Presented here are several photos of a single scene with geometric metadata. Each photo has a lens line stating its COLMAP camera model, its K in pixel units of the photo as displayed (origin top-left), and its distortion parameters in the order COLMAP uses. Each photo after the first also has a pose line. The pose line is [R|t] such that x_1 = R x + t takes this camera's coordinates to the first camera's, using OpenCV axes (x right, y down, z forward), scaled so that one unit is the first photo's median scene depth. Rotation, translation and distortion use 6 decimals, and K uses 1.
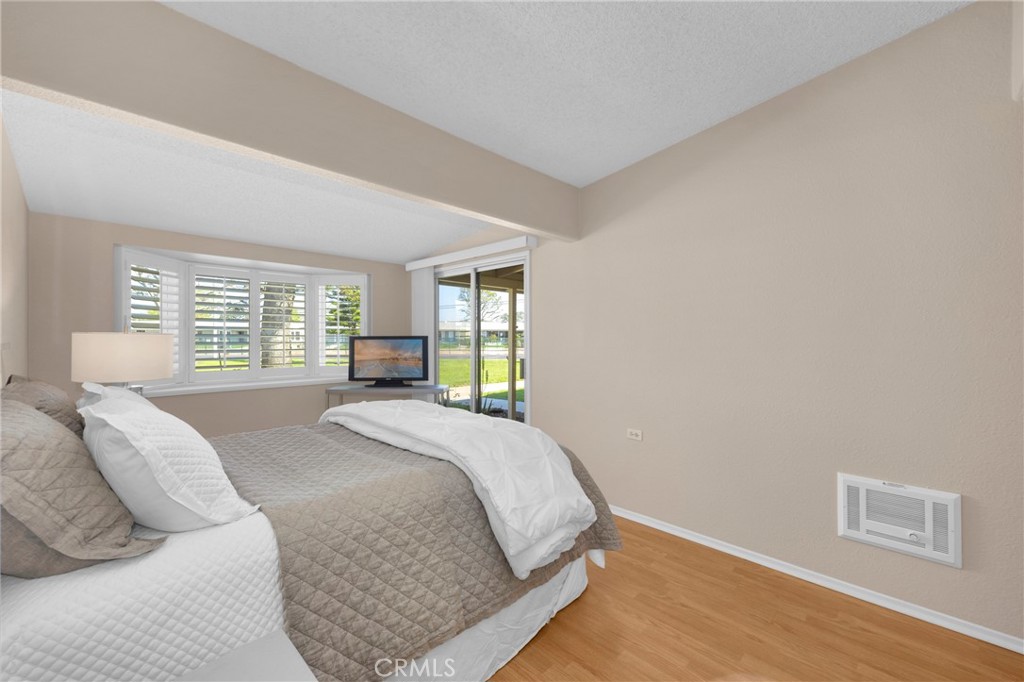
lens RADIAL K [[414.7, 0, 508.9], [0, 414.7, 339.8], [0, 0, 1]] dist [0.002517, 0.000104]
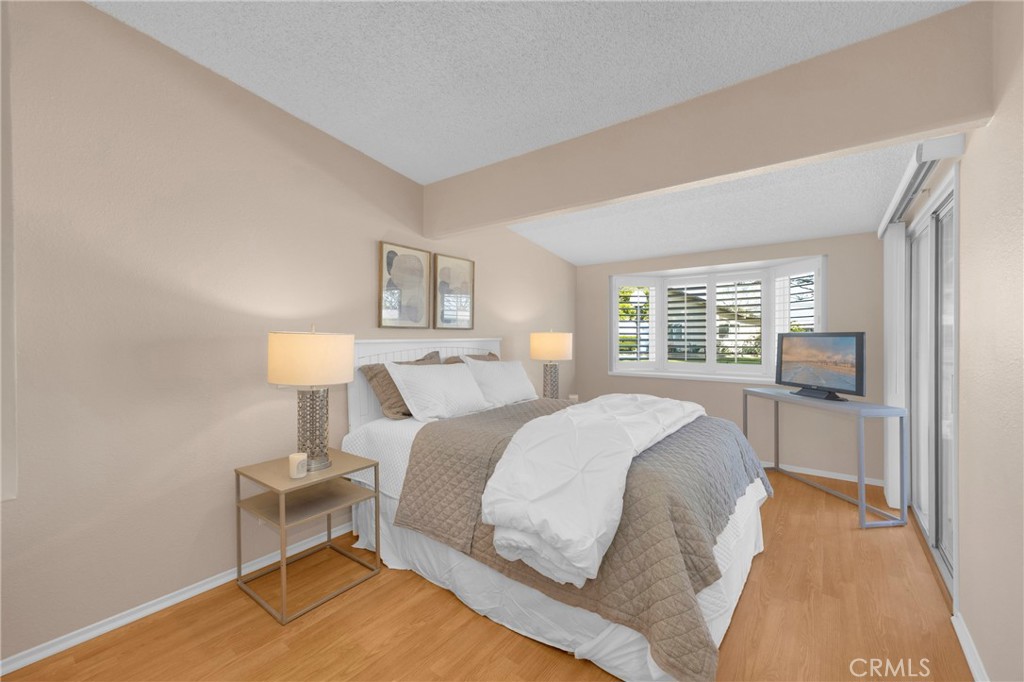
lens RADIAL K [[414.7, 0, 507.3], [0, 414.7, 337.6], [0, 0, 1]] dist [0.002517, 0.000104]
pose [[0.121107, 0.005060, -0.992627, 0.417132], [-0.002391, 0.999986, 0.004806, -0.001653], [0.992637, 0.001792, 0.121118, 0.328031]]
